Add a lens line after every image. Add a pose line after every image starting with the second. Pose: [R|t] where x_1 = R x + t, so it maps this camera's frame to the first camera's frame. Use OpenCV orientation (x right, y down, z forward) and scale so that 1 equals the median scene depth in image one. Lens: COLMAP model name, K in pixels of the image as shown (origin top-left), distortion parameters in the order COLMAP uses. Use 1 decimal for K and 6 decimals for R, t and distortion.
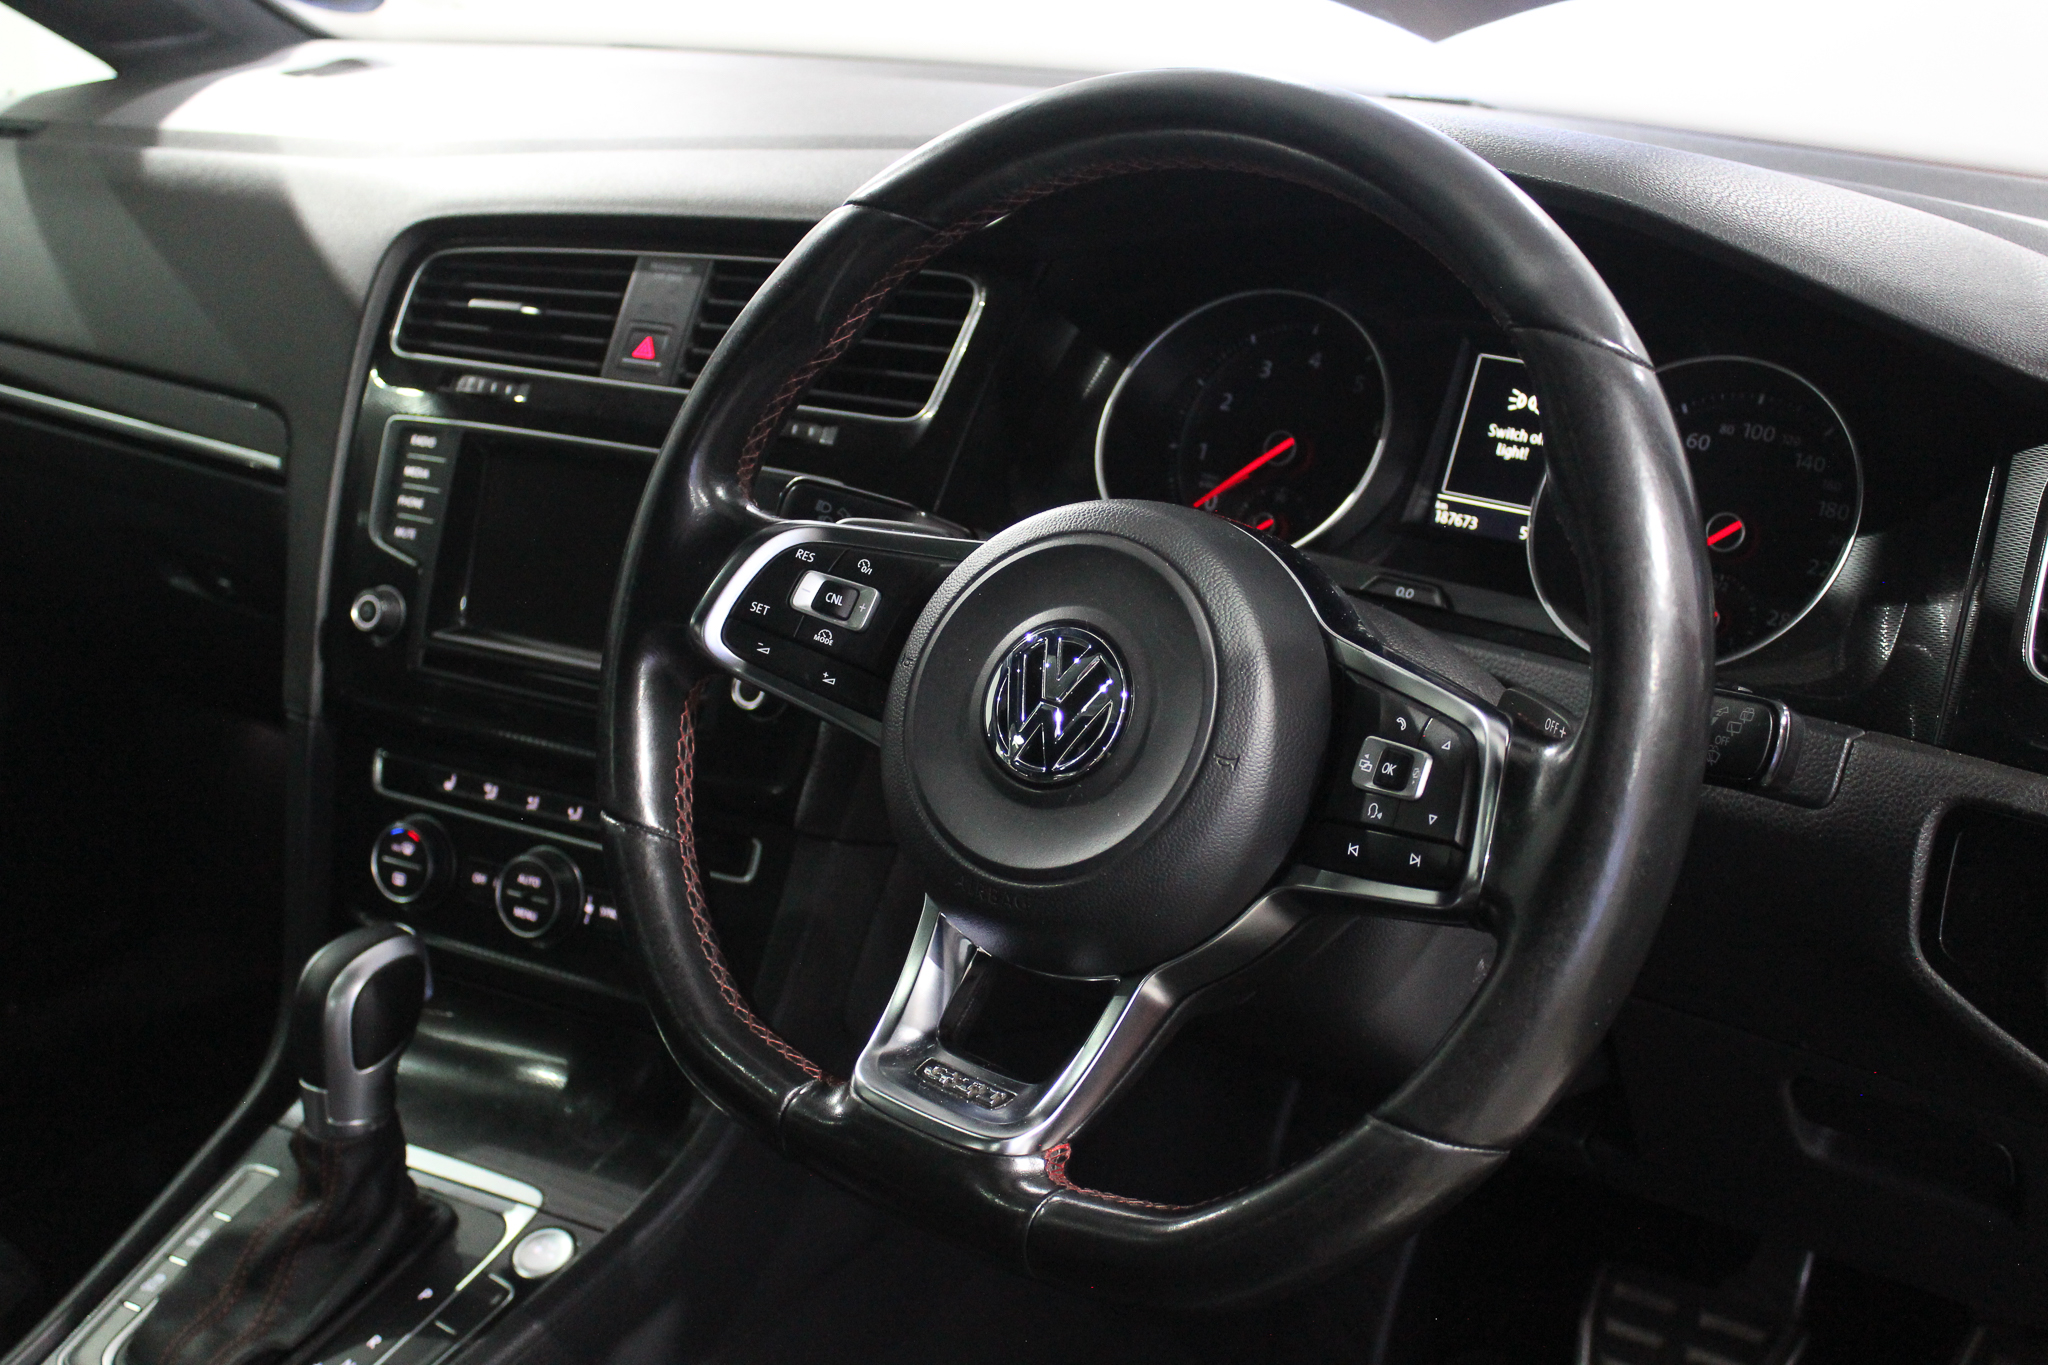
lens RADIAL K [[2508.9, 0, 1024.0], [0, 2508.9, 682.5], [0, 0, 1]] dist [-0.074824, -0.011969]
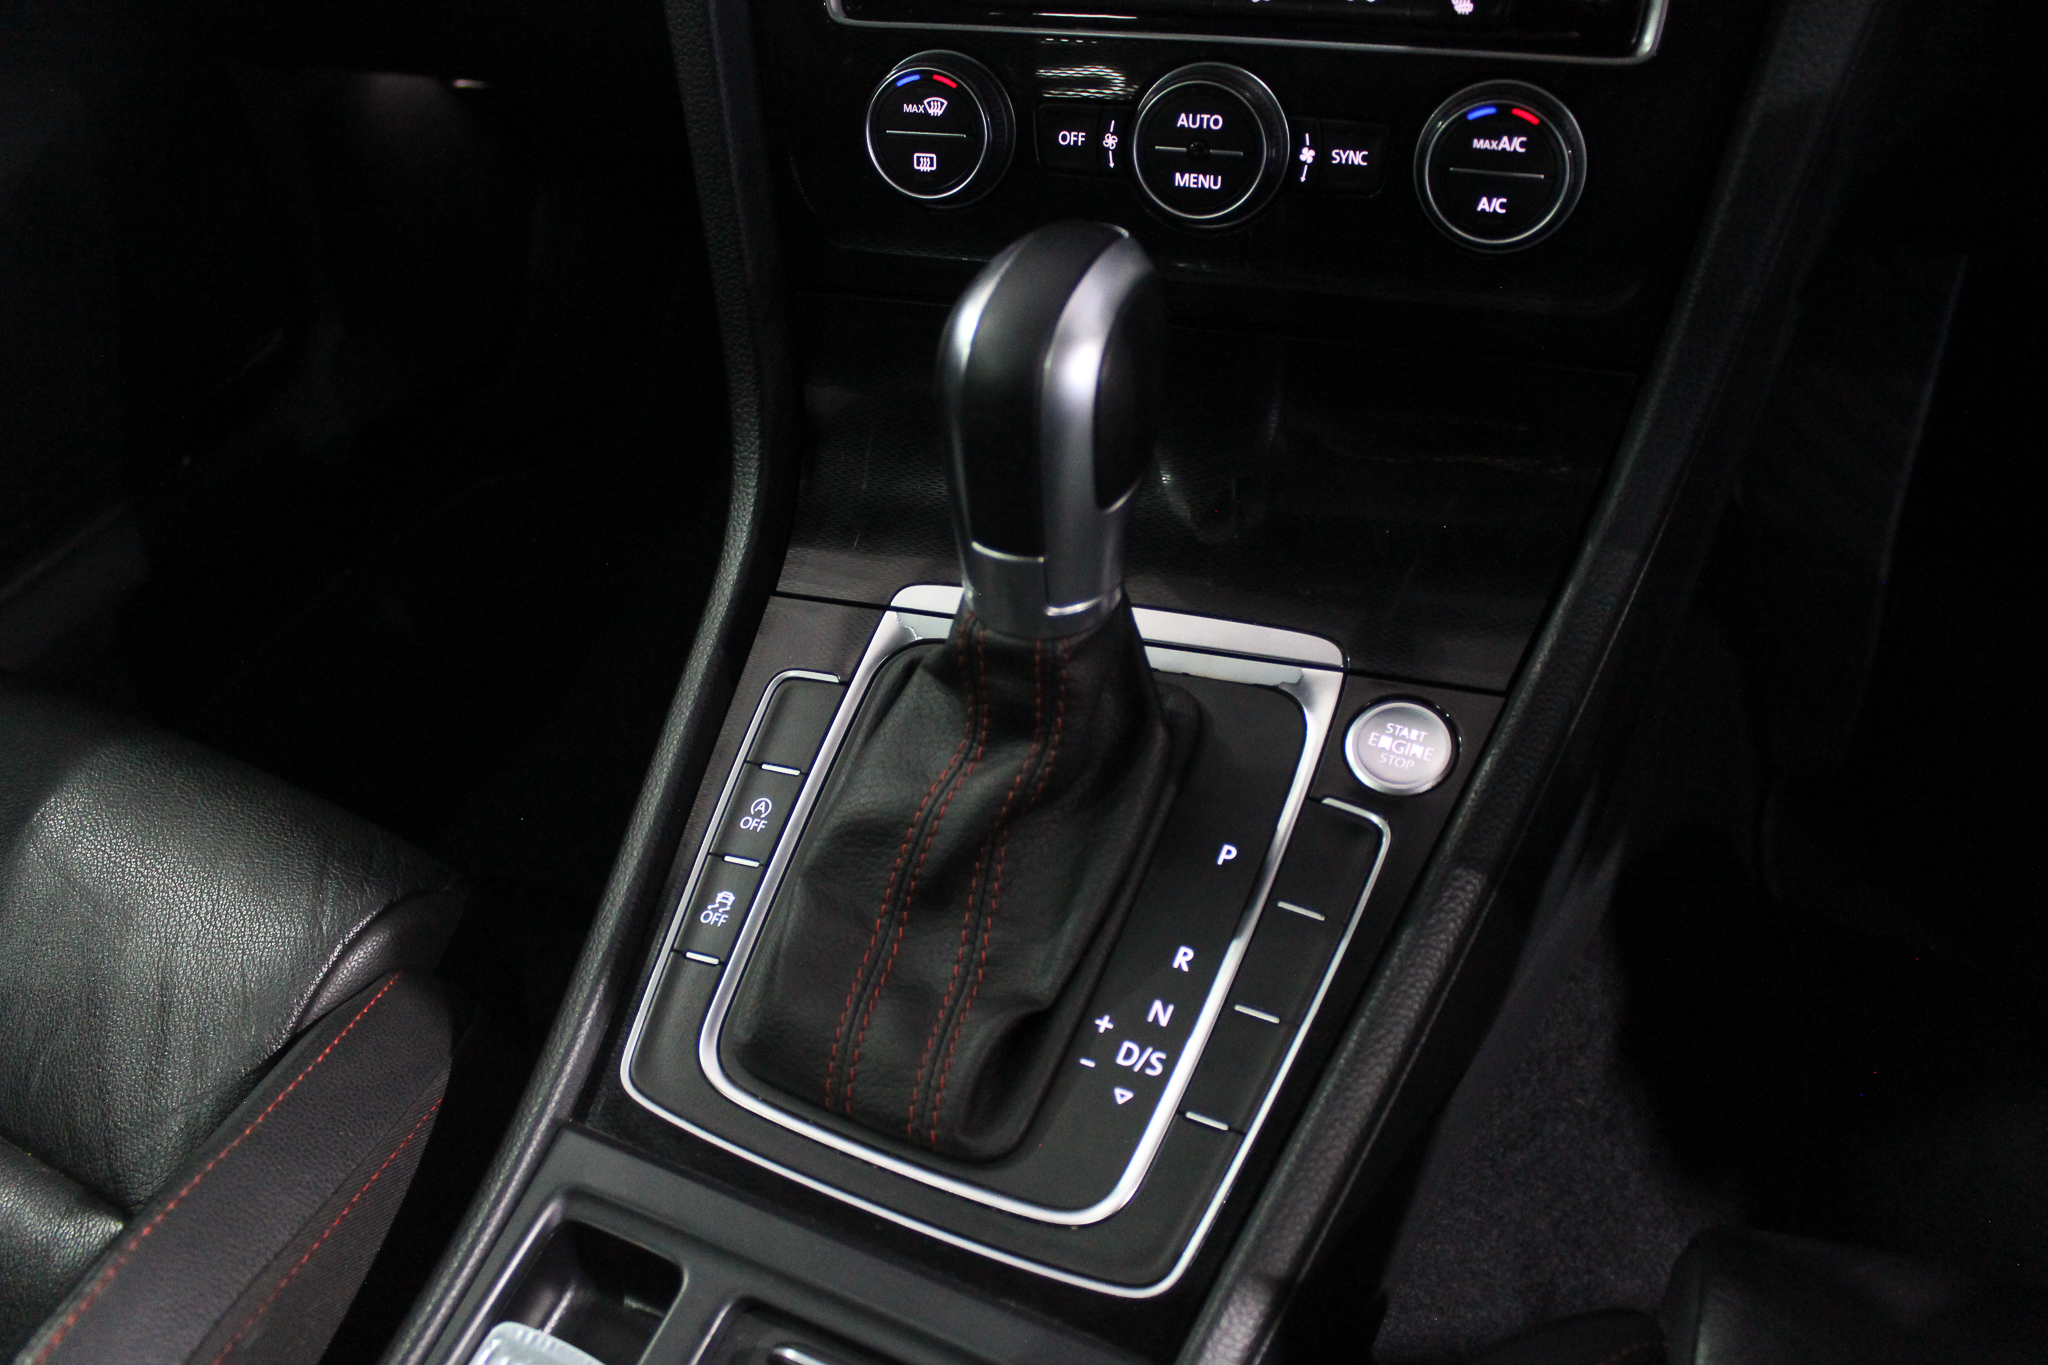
lens RADIAL K [[1677.9, 0, 1024.0], [0, 1677.9, 682.5], [0, 0, 1]] dist [-0.155882, 0.111682]
pose [[0.977533, -0.182833, 0.104889, -0.321247], [0.133403, 0.921909, 0.363714, 0.059037], [-0.163197, -0.341550, 0.925586, 0.656884]]
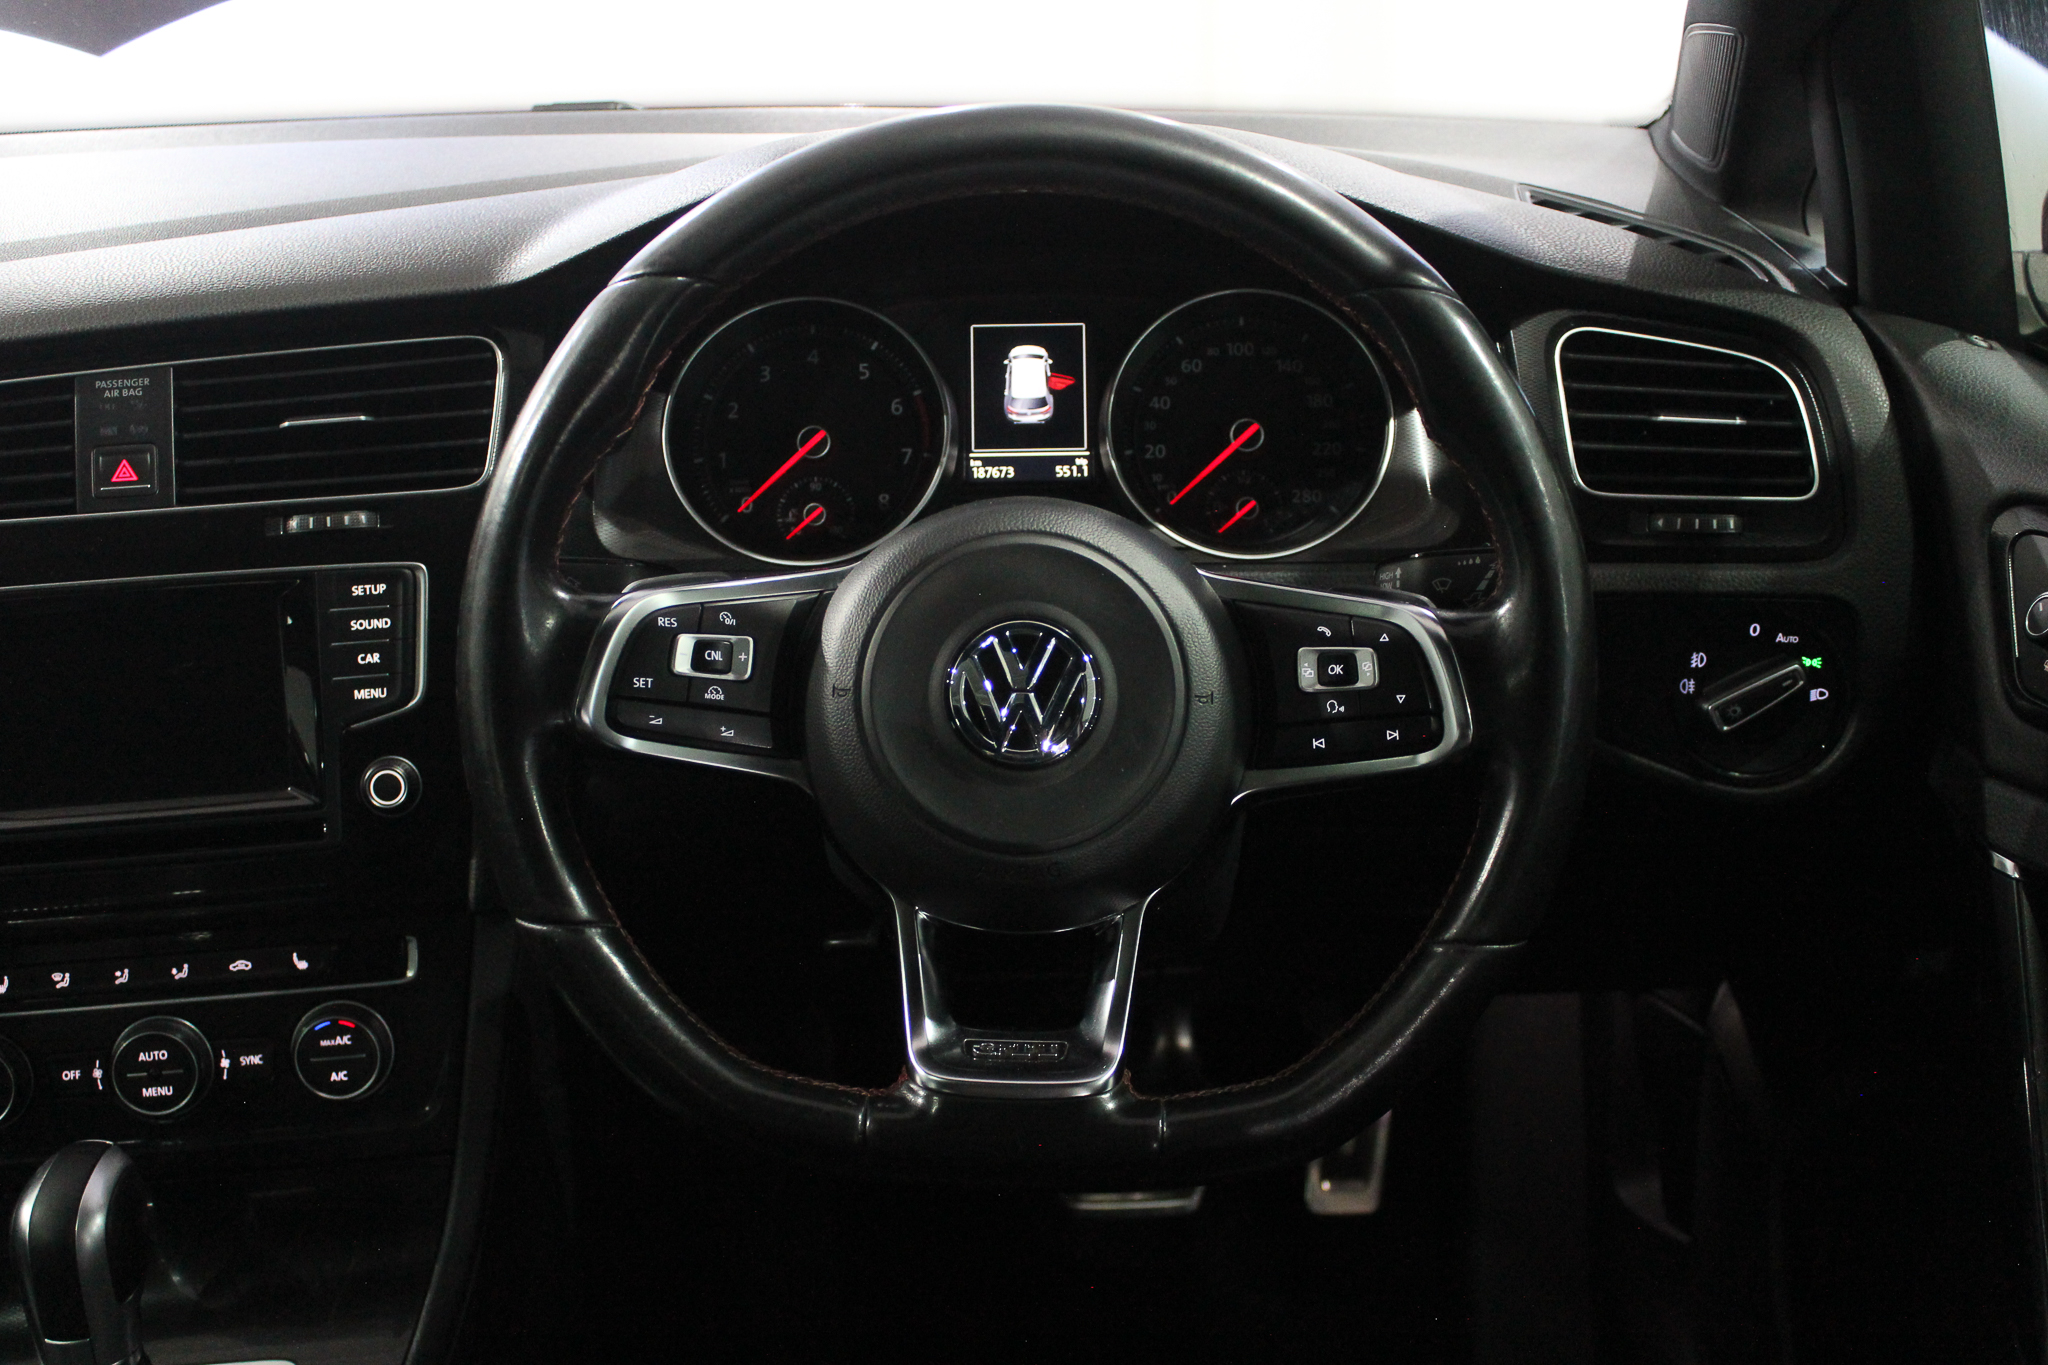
lens RADIAL K [[2403.9, 0, 1028.4], [0, 2403.9, 697.9], [0, 0, 1]] dist [-0.125485, 0.187067]
pose [[0.801234, -0.245855, 0.545508, -0.411472], [0.227222, 0.968411, 0.102713, -0.070742], [-0.553529, 0.041655, 0.831788, 0.087744]]
